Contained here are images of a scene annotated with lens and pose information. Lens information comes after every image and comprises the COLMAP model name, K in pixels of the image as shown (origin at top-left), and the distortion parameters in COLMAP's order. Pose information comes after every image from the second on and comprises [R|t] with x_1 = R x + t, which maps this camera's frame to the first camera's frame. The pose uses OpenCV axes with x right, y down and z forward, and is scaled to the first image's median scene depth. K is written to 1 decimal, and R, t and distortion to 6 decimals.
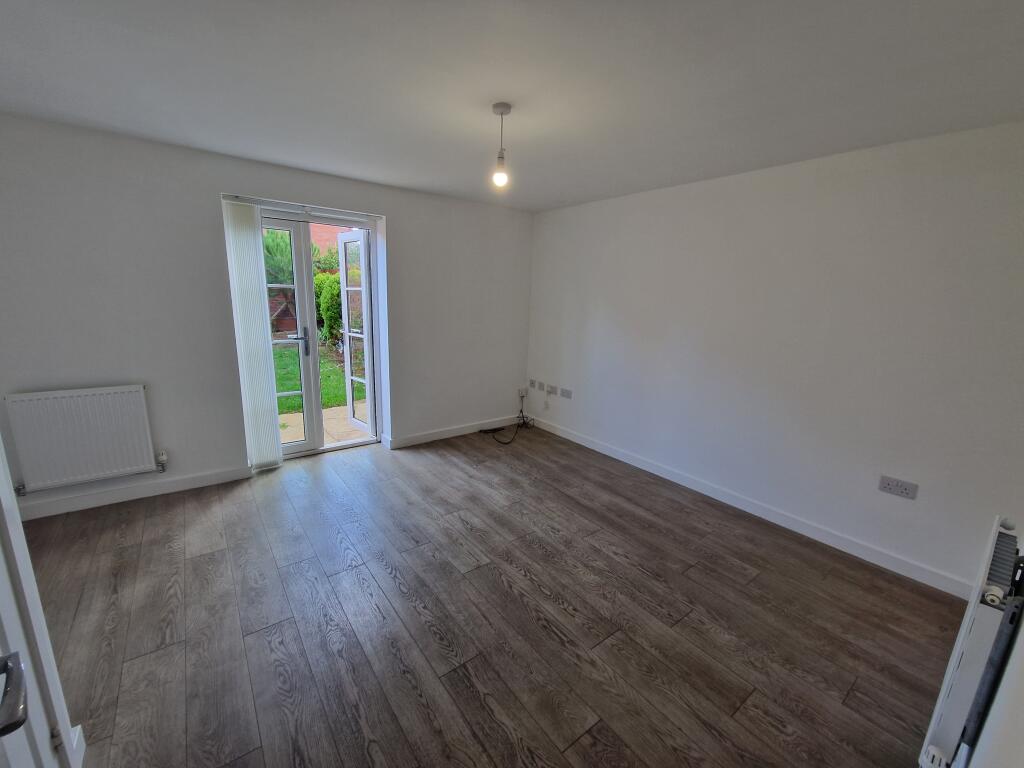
lens RADIAL K [[415.9, 0, 512.0], [0, 415.9, 384.0], [0, 0, 1]] dist [0.000088, -0.000175]
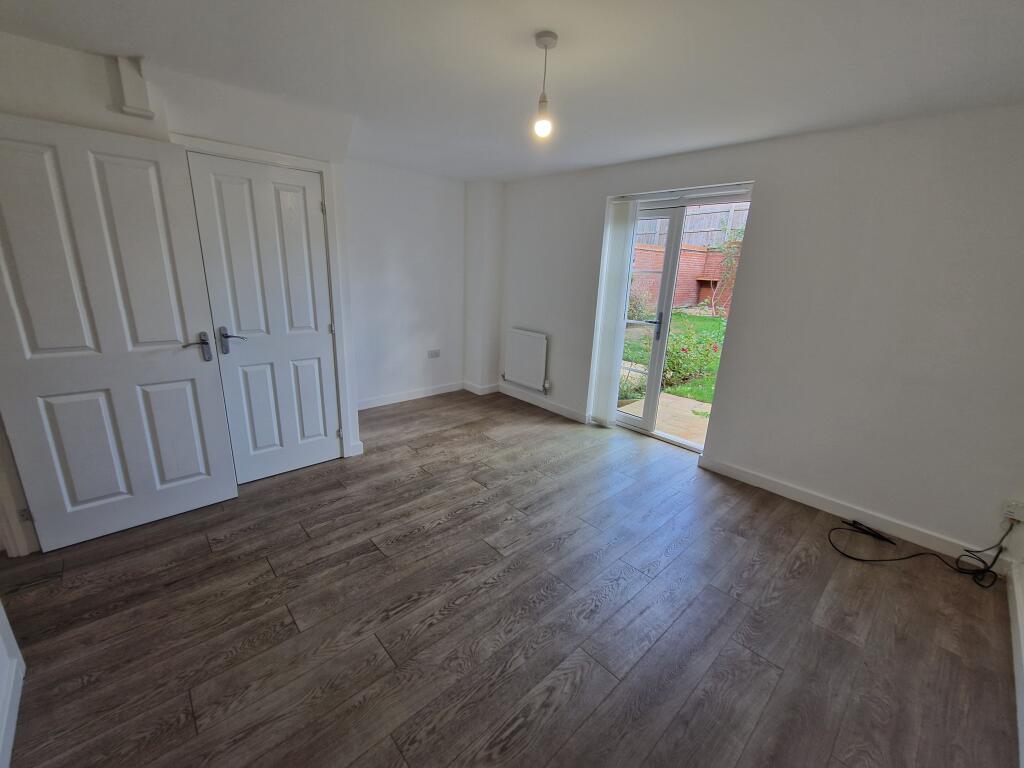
lens RADIAL K [[418.1, 0, 507.5], [0, 418.1, 385.6], [0, 0, 1]] dist [-0.001097, -0.000398]
pose [[0.086993, 0.242714, -0.966189, 0.750344], [-0.244775, 0.945342, 0.215438, -0.139005], [0.965669, 0.217758, 0.141649, 0.769293]]
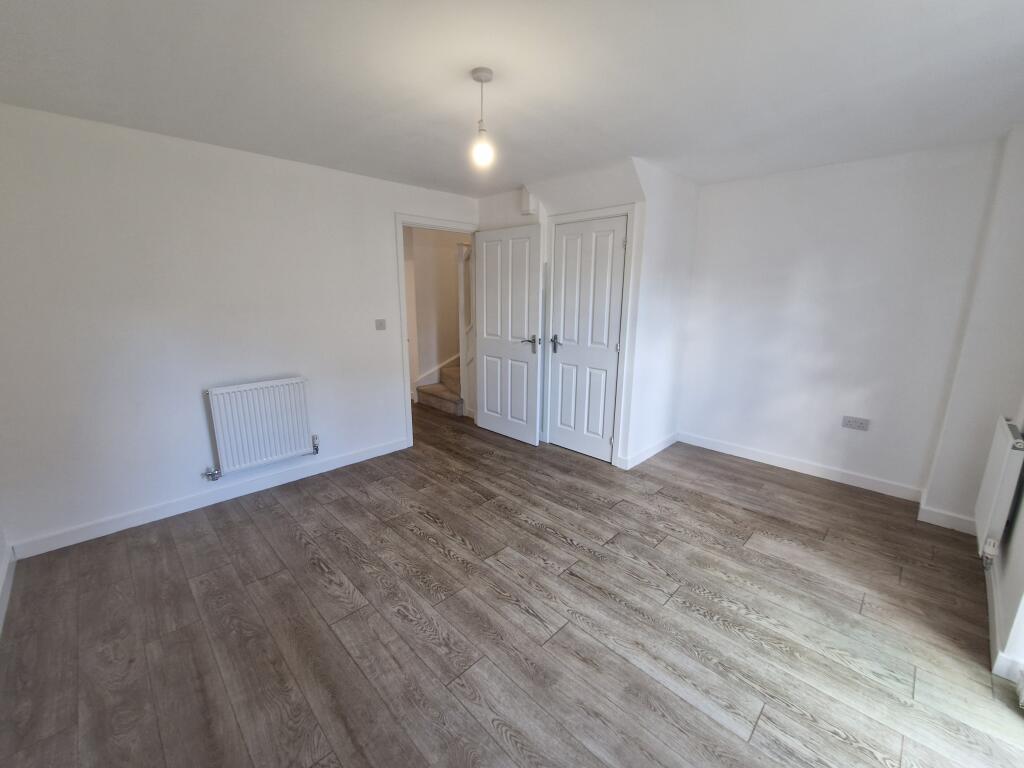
lens RADIAL K [[418.1, 0, 507.5], [0, 418.1, 385.6], [0, 0, 1]] dist [-0.001097, -0.000398]
pose [[-0.991904, -0.009342, -0.126644, 0.022203], [-0.061698, 0.907123, 0.416318, -0.349866], [0.110993, 0.420761, -0.900356, 1.677538]]
